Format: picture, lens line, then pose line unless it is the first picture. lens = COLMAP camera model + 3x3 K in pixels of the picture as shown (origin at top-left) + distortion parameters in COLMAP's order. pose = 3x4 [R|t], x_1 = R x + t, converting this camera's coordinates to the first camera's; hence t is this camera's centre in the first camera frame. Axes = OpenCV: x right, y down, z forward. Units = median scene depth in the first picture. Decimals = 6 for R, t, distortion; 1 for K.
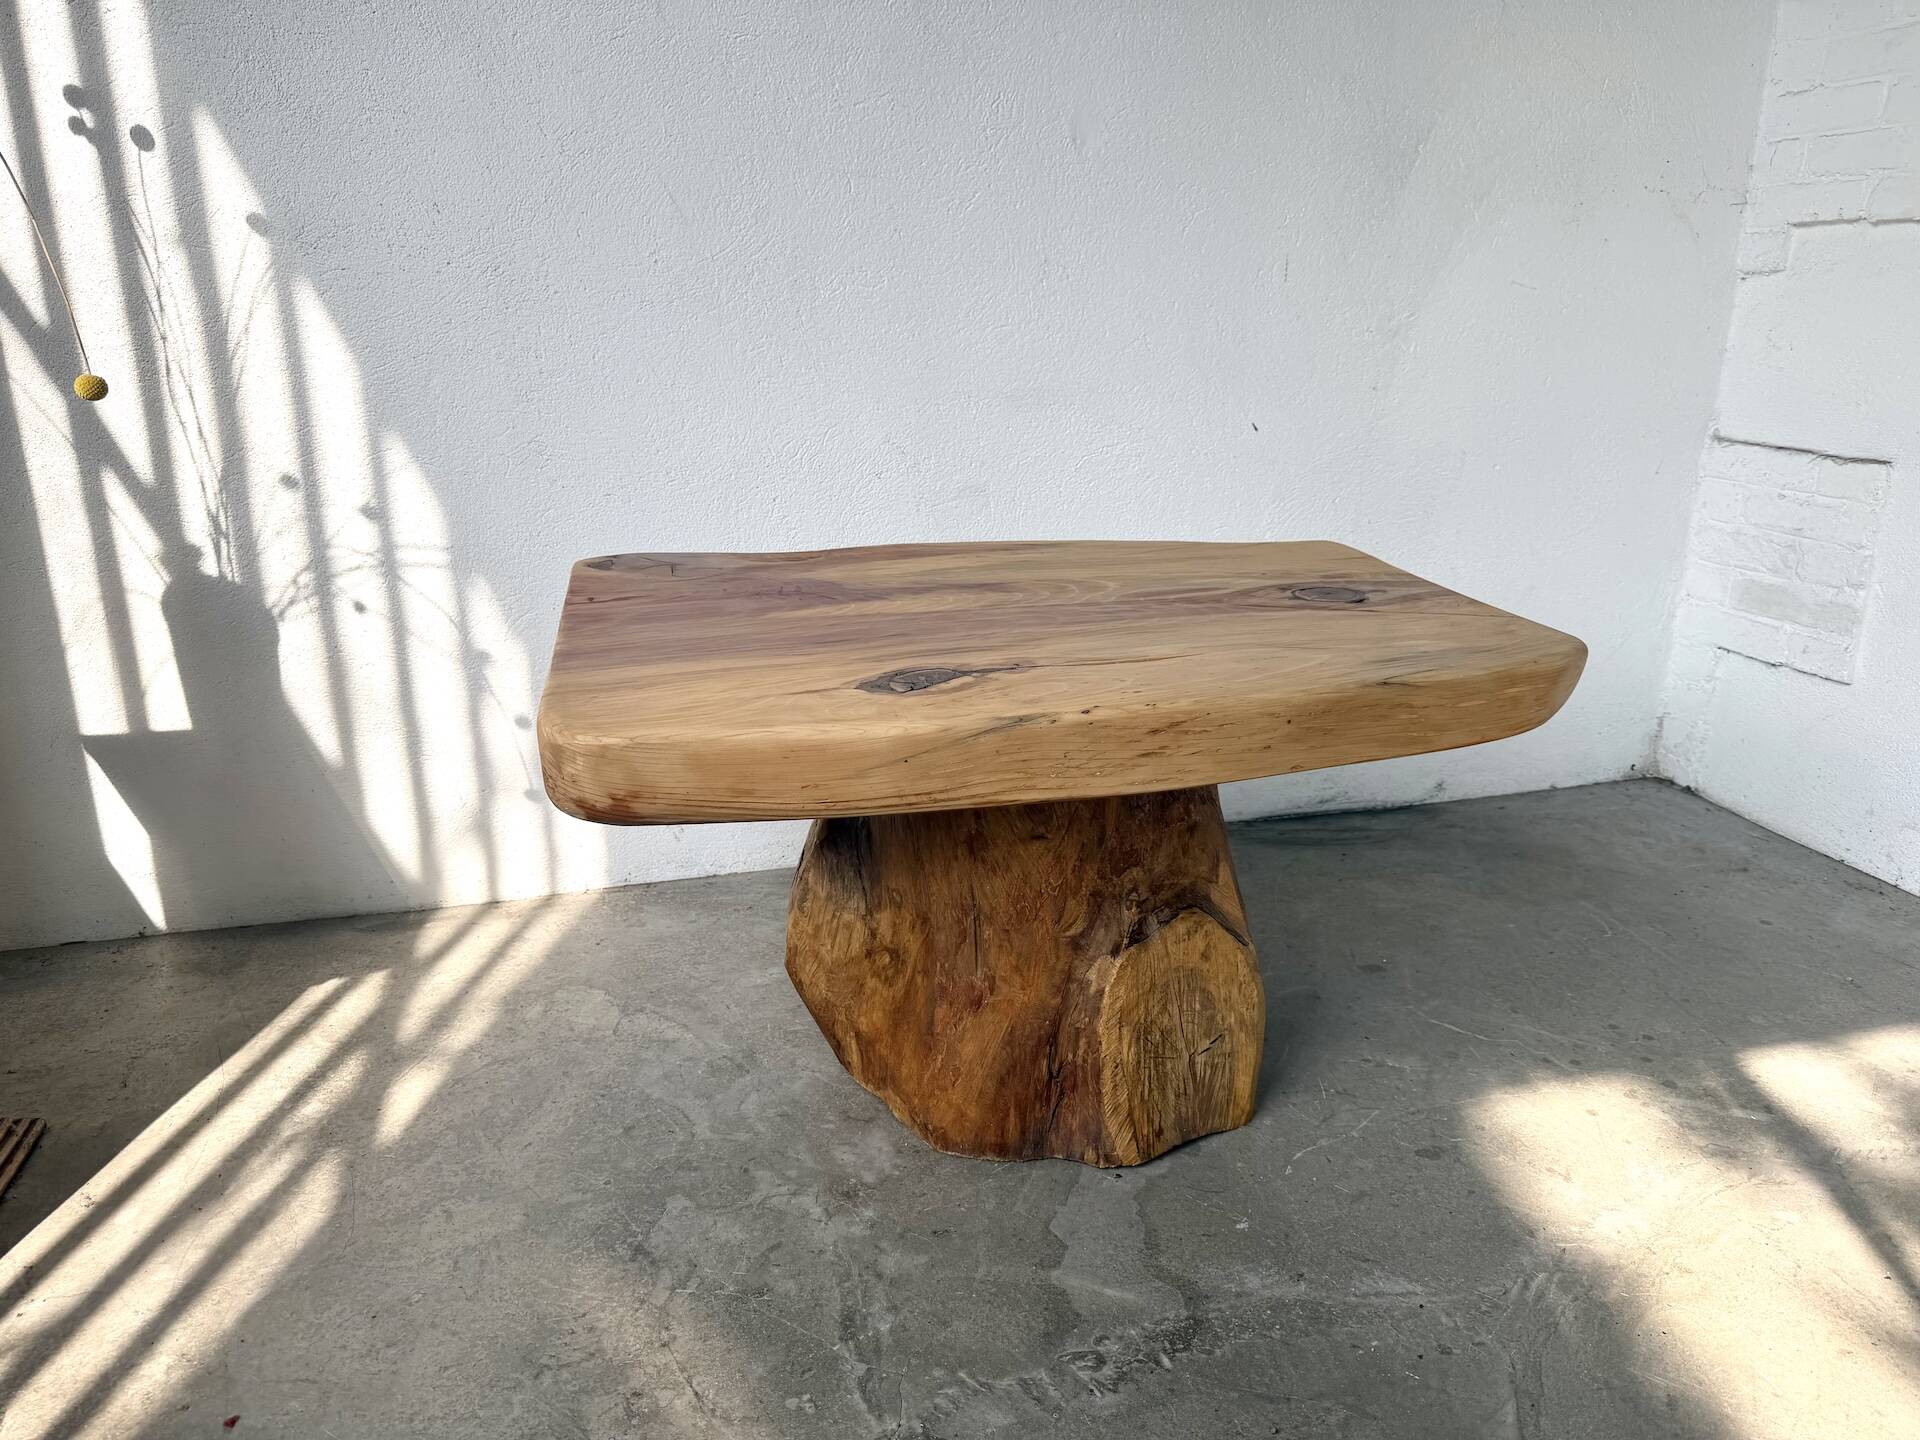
lens RADIAL K [[1351.0, 0, 949.5], [0, 1351.0, 715.9], [0, 0, 1]] dist [0.089185, -0.126828]
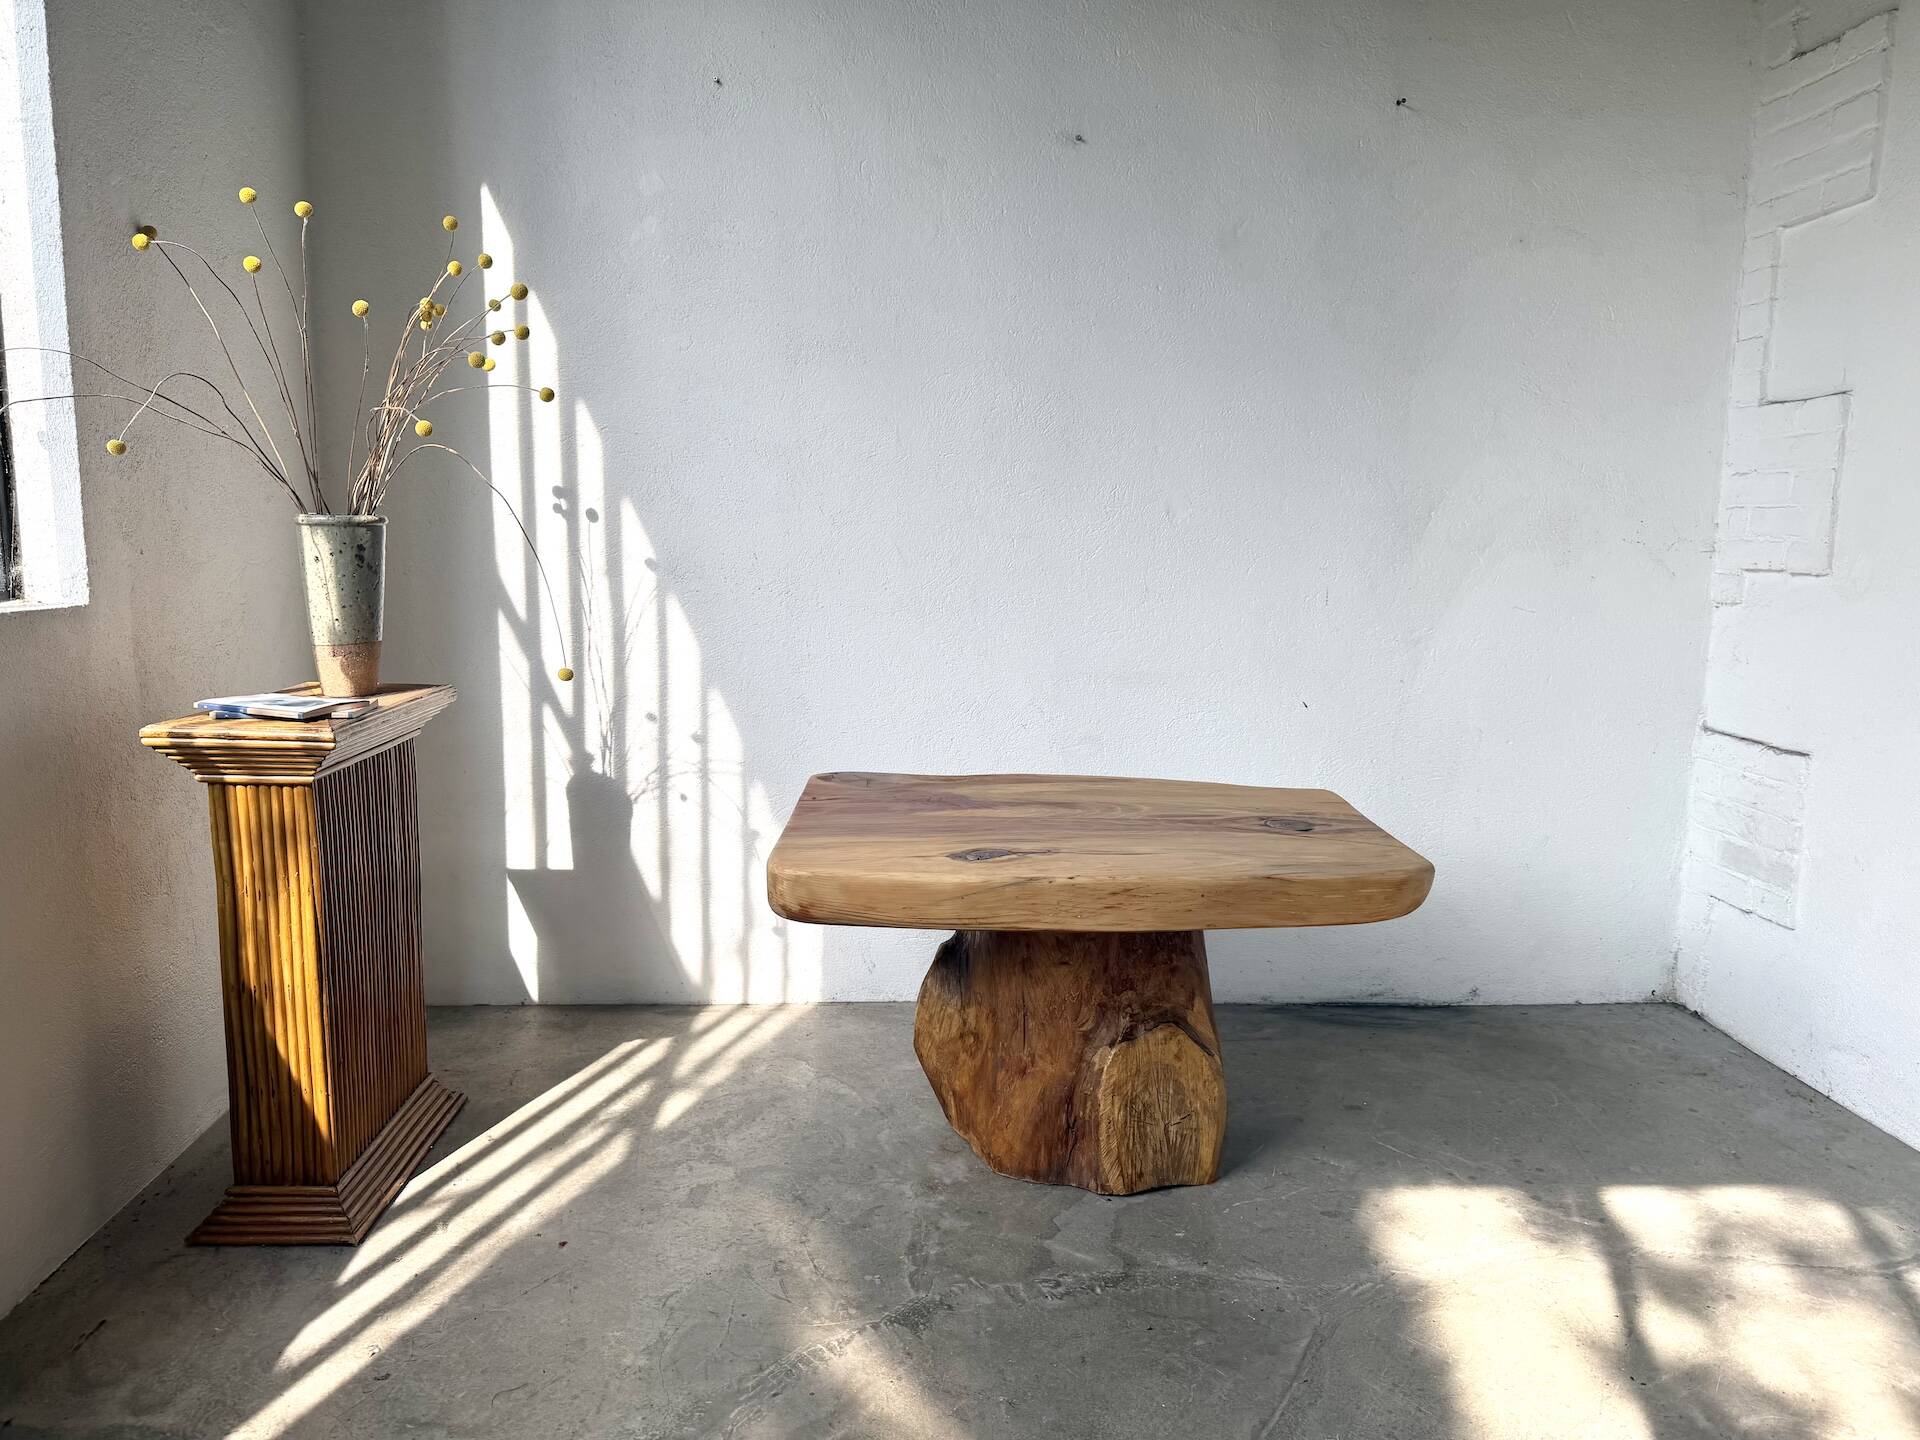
lens RADIAL K [[1339.2, 0, 956.7], [0, 1339.2, 710.7], [0, 0, 1]] dist [0.095352, -0.134295]
pose [[0.977259, 0.043435, -0.207552, 0.245012], [-0.077715, 0.984056, -0.159984, 0.057582], [0.197293, 0.172476, 0.965053, -0.566847]]
